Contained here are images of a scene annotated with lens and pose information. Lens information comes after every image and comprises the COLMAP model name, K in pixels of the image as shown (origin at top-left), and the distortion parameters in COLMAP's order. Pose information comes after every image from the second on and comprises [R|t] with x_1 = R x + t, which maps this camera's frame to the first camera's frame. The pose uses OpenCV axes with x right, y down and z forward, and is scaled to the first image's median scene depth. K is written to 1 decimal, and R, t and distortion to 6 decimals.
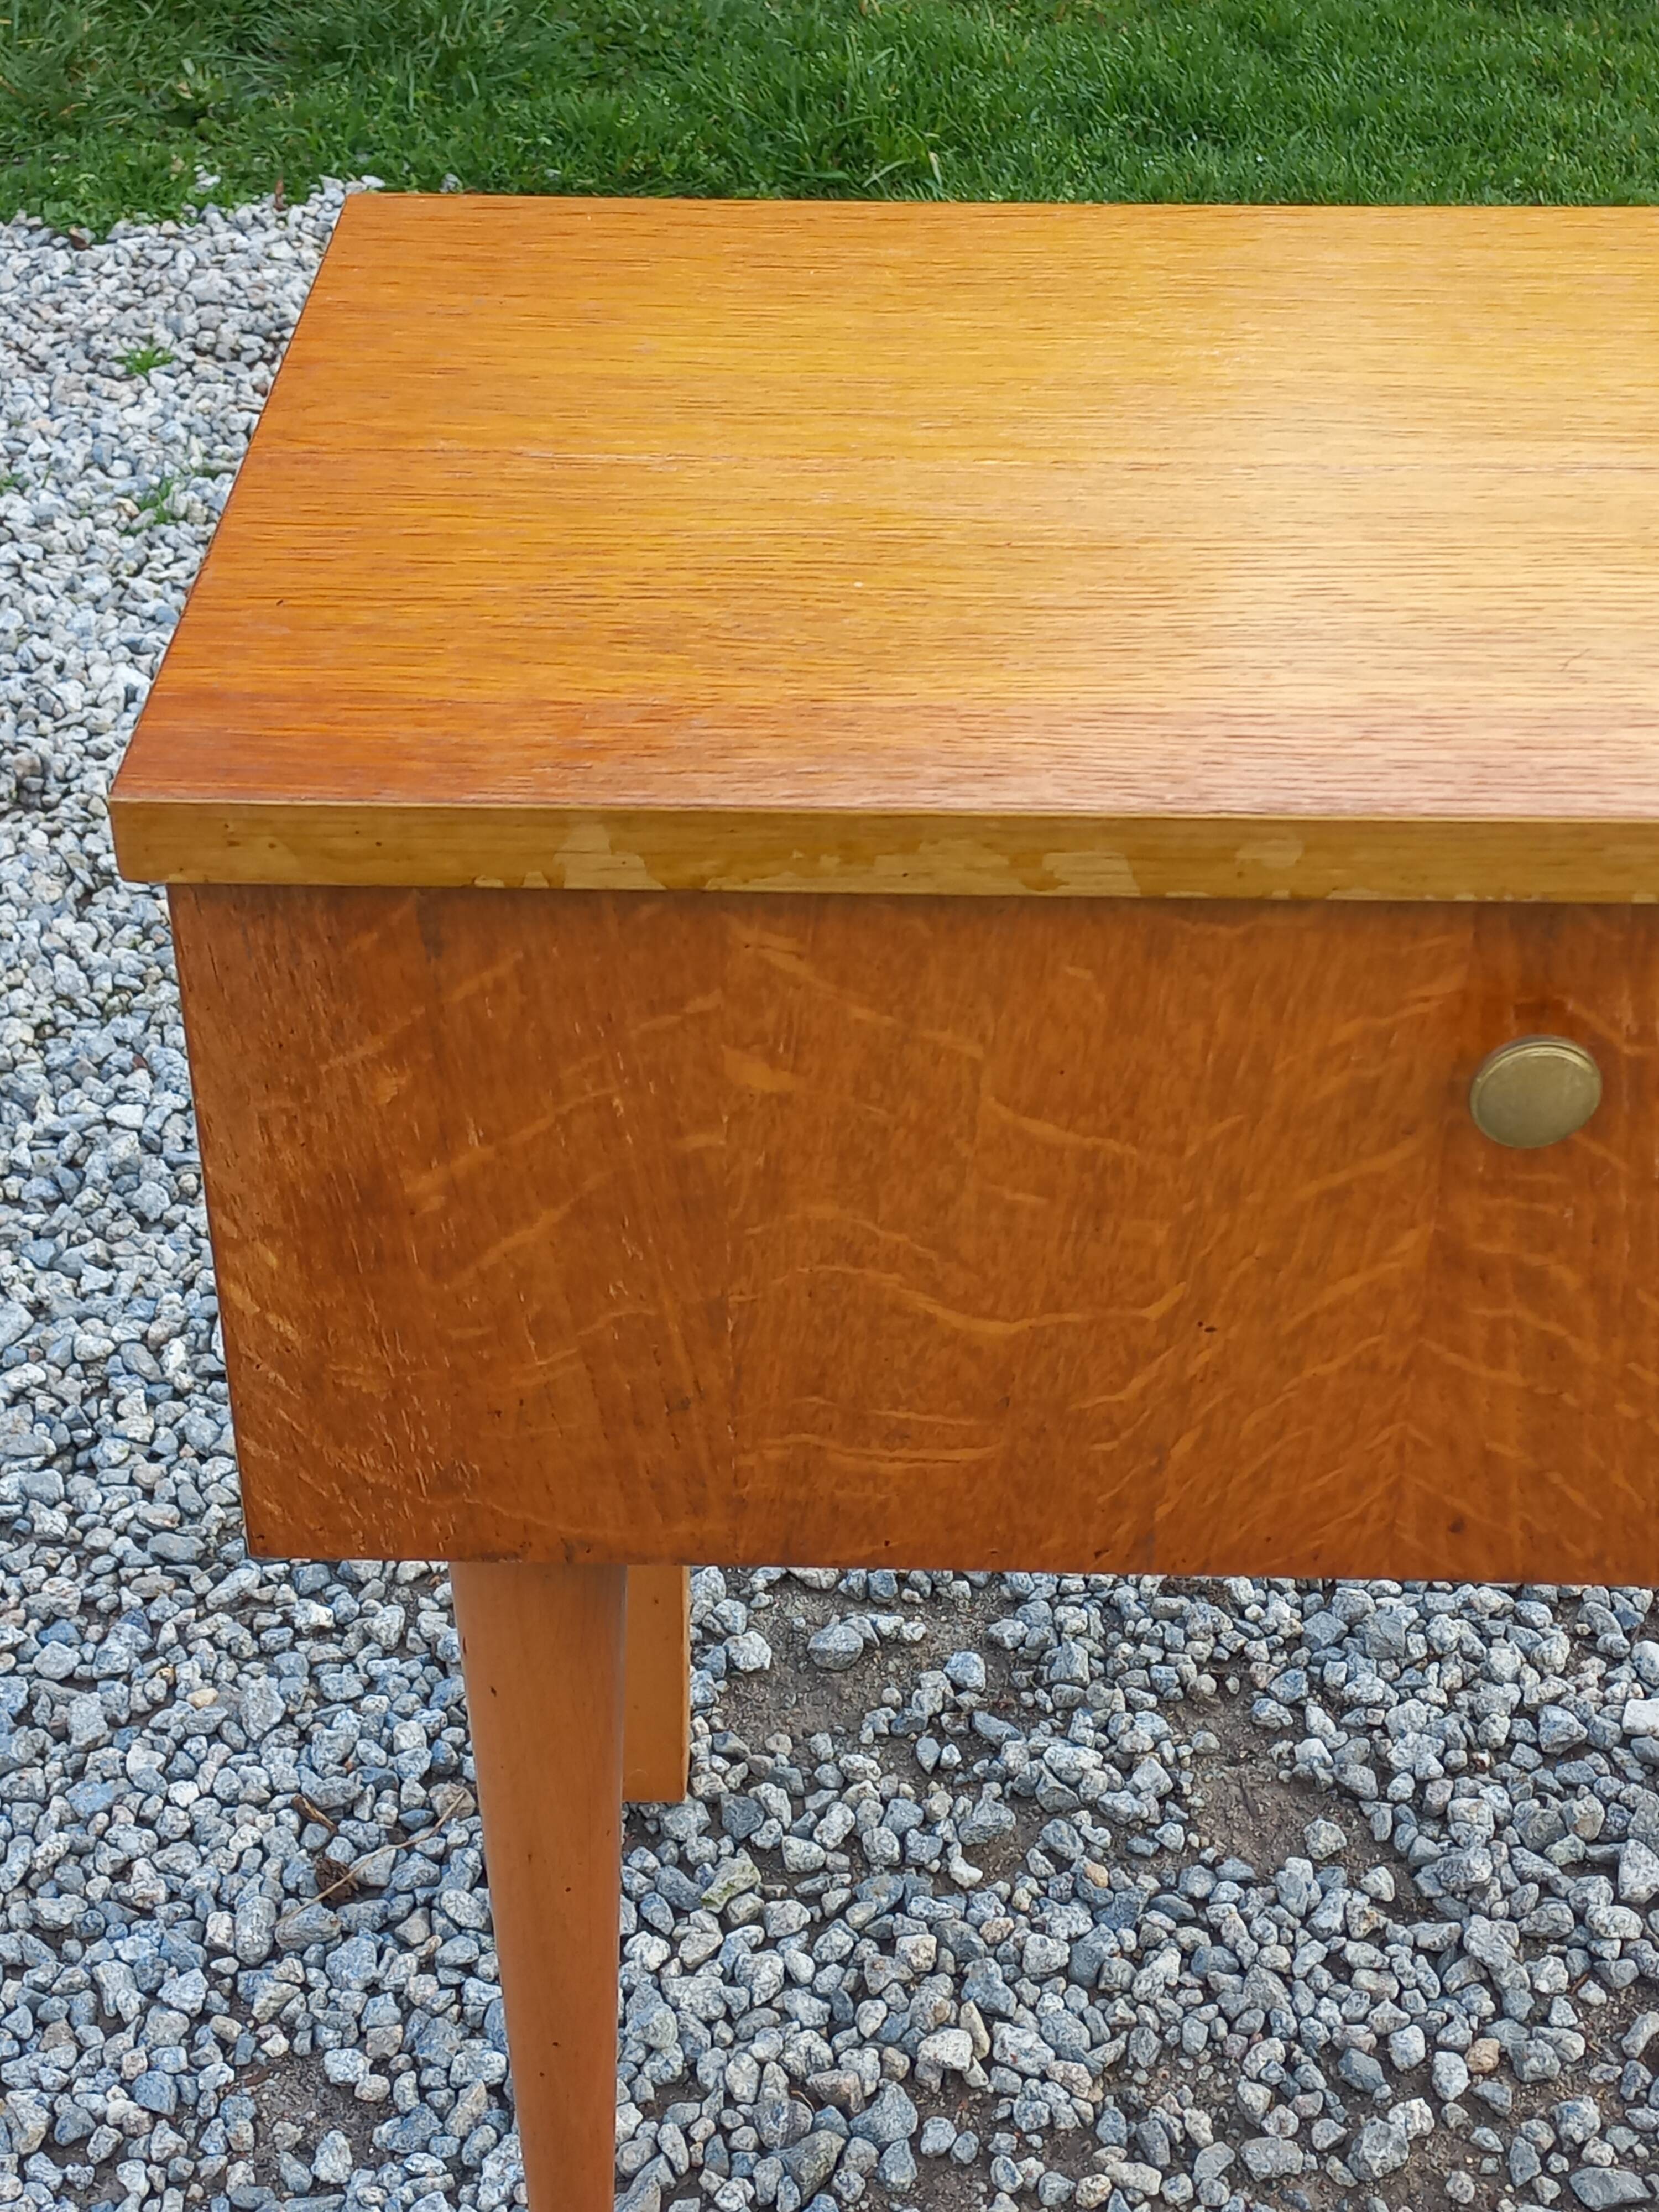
lens RADIAL K [[3162.6, 0, 838.3], [0, 3162.6, 1104.1], [0, 0, 1]] dist [0.077802, 0.000000]
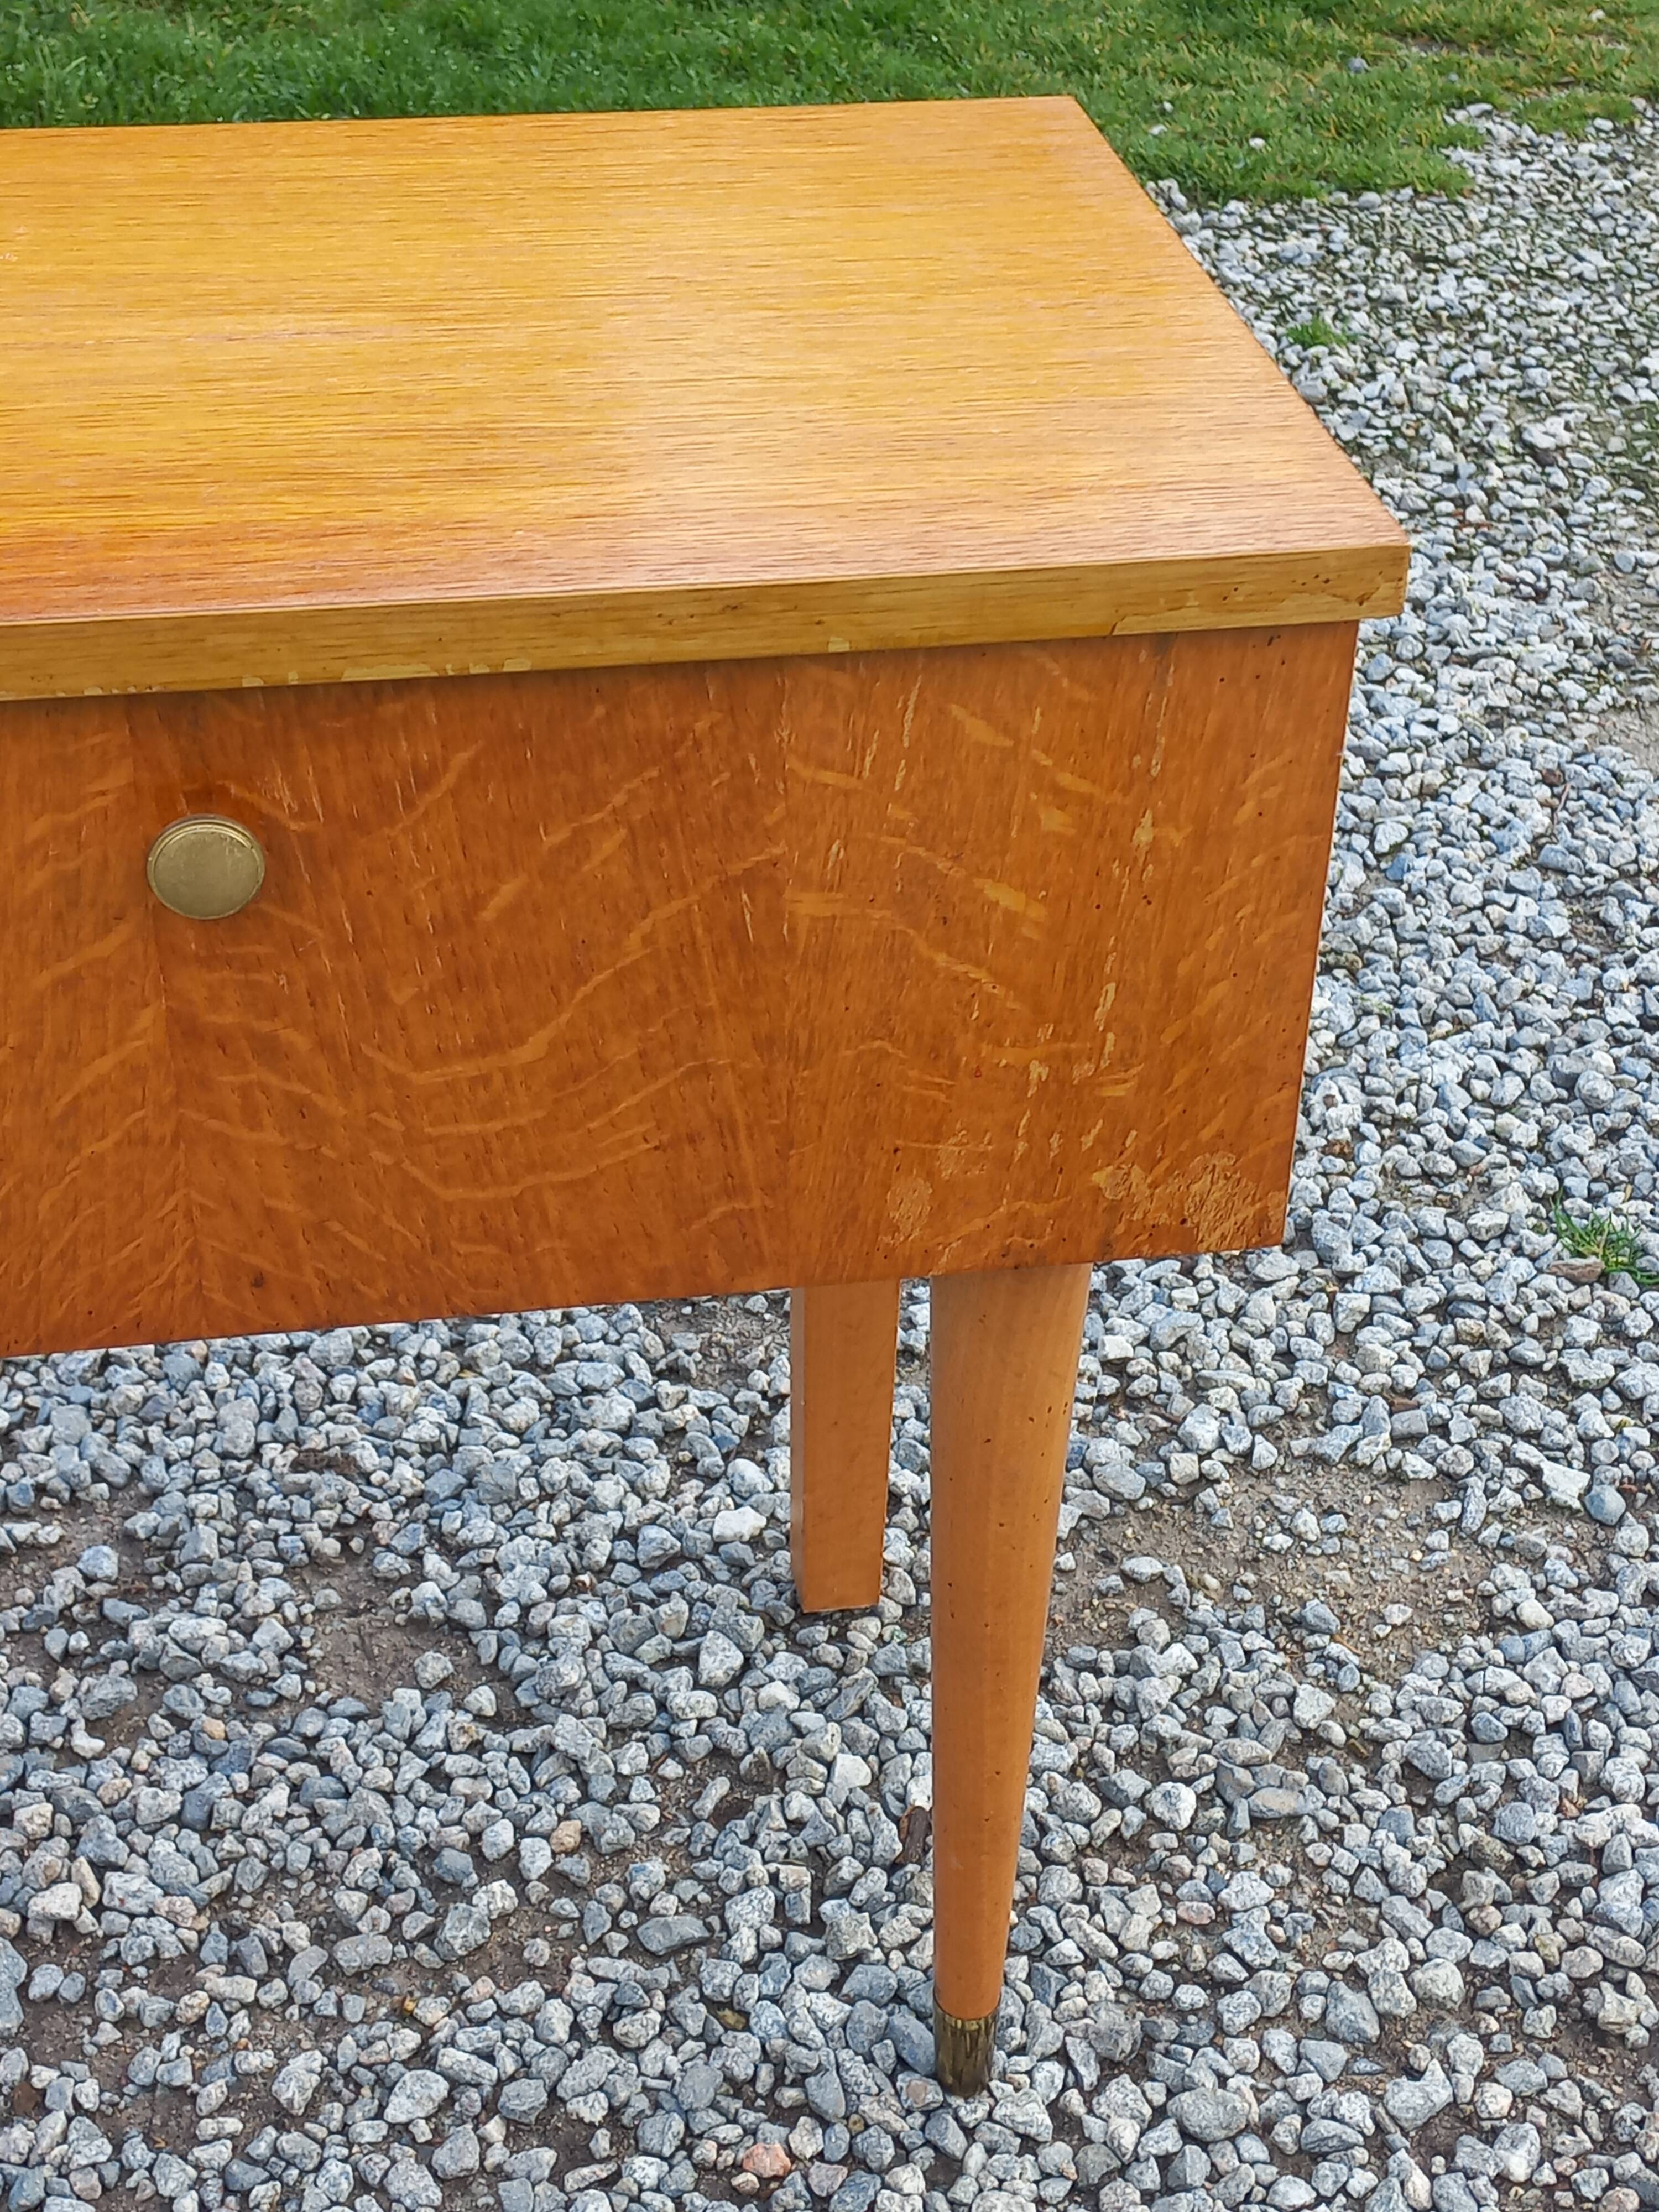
lens RADIAL K [[3162.6, 0, 834.2], [0, 3162.6, 1107.2], [0, 0, 1]] dist [0.077802, 0.000000]
pose [[0.983036, -0.096660, 0.155877, 0.142633], [0.097937, 0.995193, -0.000511, 0.058261], [-0.155078, 0.015768, 0.987776, -0.085056]]
